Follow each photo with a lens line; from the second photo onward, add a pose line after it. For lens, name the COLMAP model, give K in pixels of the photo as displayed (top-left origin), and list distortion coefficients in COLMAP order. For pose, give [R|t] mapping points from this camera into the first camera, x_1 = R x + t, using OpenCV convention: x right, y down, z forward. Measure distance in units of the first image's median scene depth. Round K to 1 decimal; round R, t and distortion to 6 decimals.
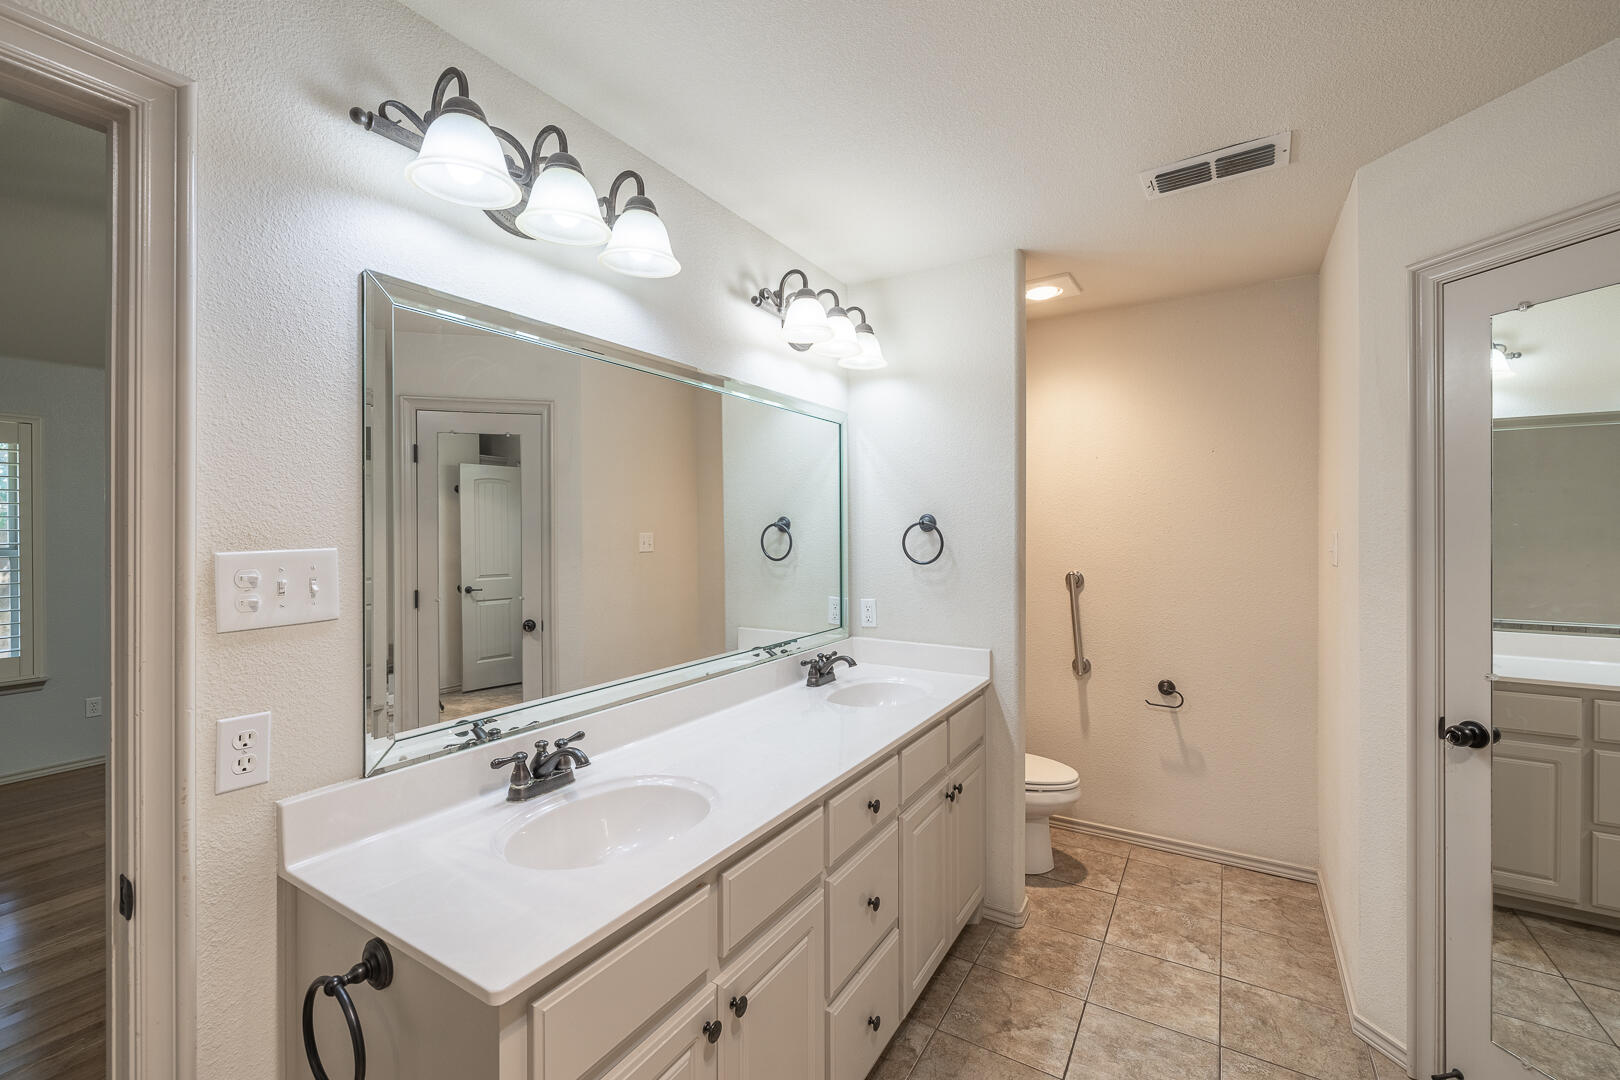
lens RADIAL K [[674.8, 0, 805.1], [0, 674.8, 535.3], [0, 0, 1]] dist [-0.002895, -0.000388]
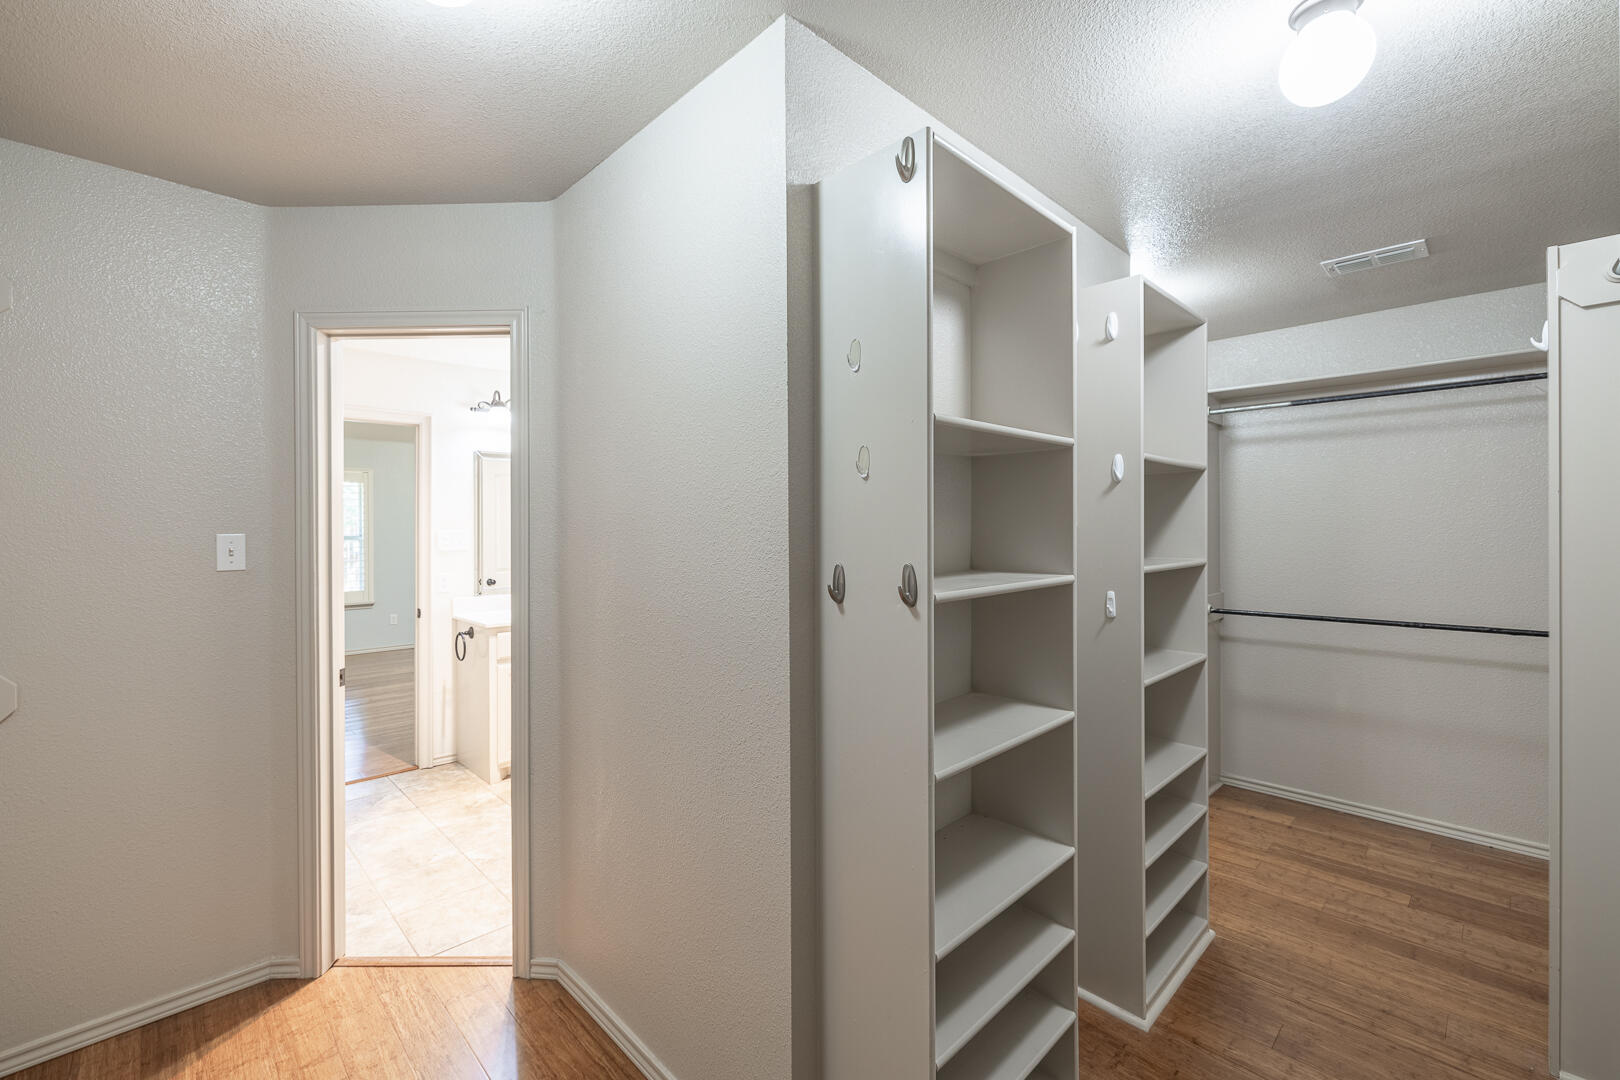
lens RADIAL K [[674.8, 0, 815.2], [0, 674.8, 533.5], [0, 0, 1]] dist [-0.002895, -0.000388]
pose [[0.972134, 0.003308, -0.234401, 2.218562], [-0.002165, 0.999984, 0.005132, 0.014364], [0.234414, -0.004481, 0.972127, -2.342124]]
